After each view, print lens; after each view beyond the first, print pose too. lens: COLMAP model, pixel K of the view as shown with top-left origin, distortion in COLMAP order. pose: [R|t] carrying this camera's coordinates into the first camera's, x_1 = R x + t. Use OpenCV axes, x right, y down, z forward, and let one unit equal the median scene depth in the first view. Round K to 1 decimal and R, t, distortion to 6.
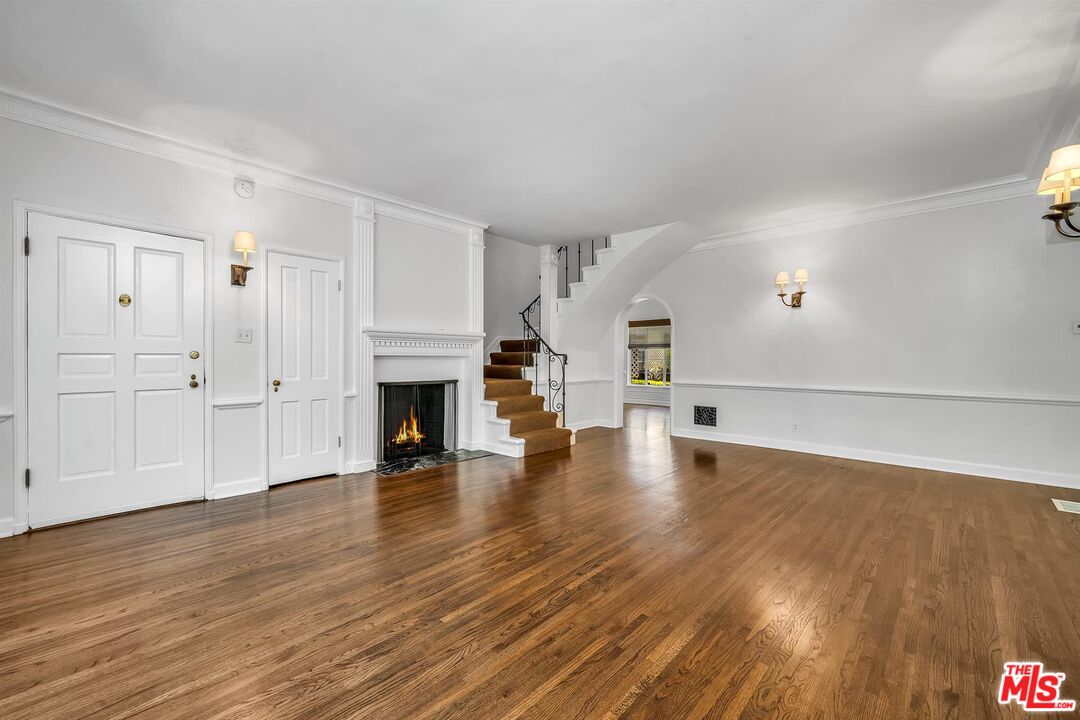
lens RADIAL K [[437.1, 0, 540.0], [0, 437.1, 360.0], [0, 0, 1]] dist [0.000583, 0.000064]
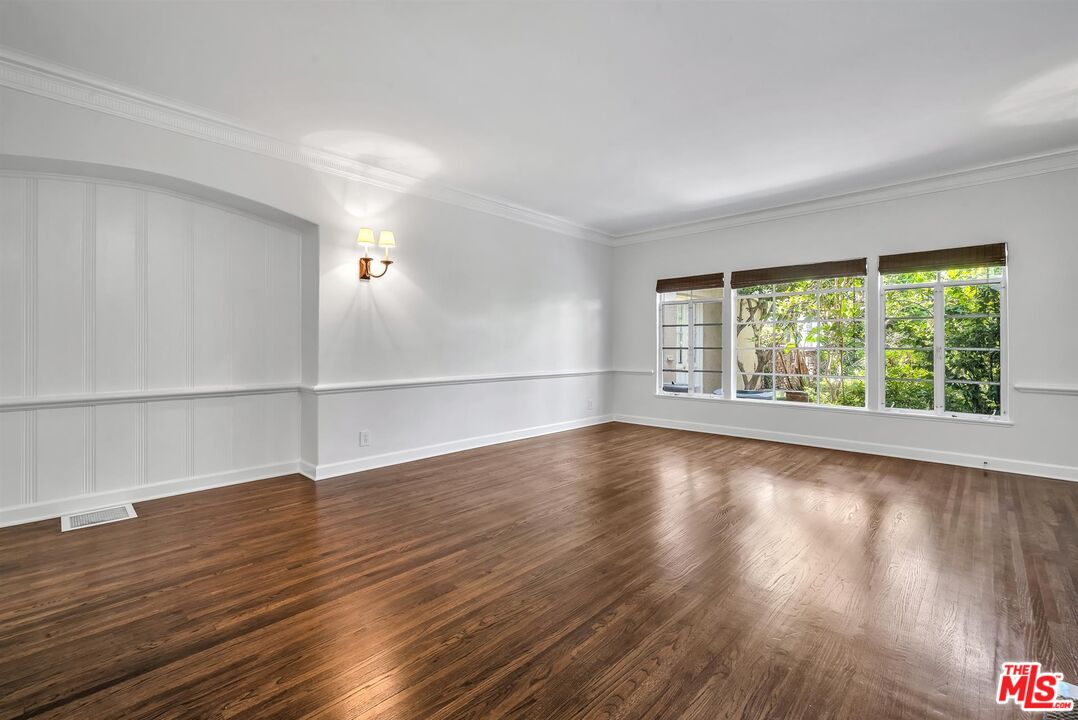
lens RADIAL K [[470.4, 0, 526.6], [0, 470.4, 346.6], [0, 0, 1]] dist [0.000076, 0.000008]
pose [[-0.999877, -0.001970, 0.015591, 0.221626], [-0.001868, 0.999977, 0.006537, -0.005935], [-0.015603, 0.006507, -0.999857, 1.130222]]
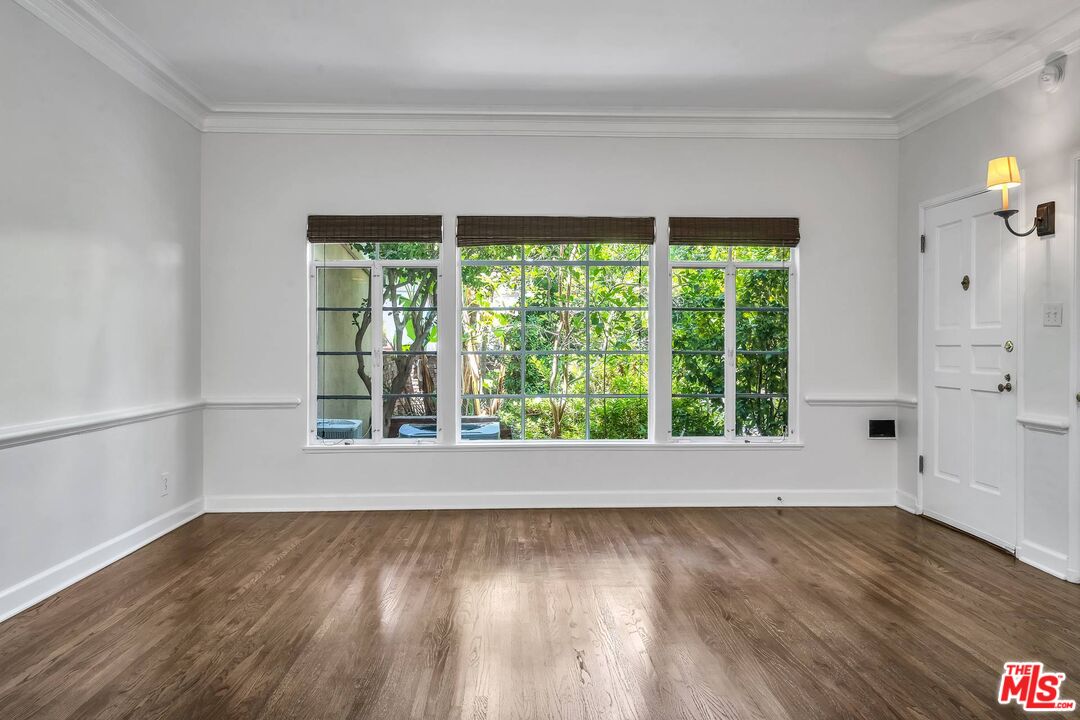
lens RADIAL K [[749.3, 0, 538.2], [0, 749.3, 355.3], [0, 0, 1]] dist [0.004363, 0.000275]
pose [[-0.697903, 0.008149, -0.716146, 0.381536], [-0.003561, 0.999883, 0.014848, -0.007865], [0.716183, 0.012913, -0.697793, 0.799851]]
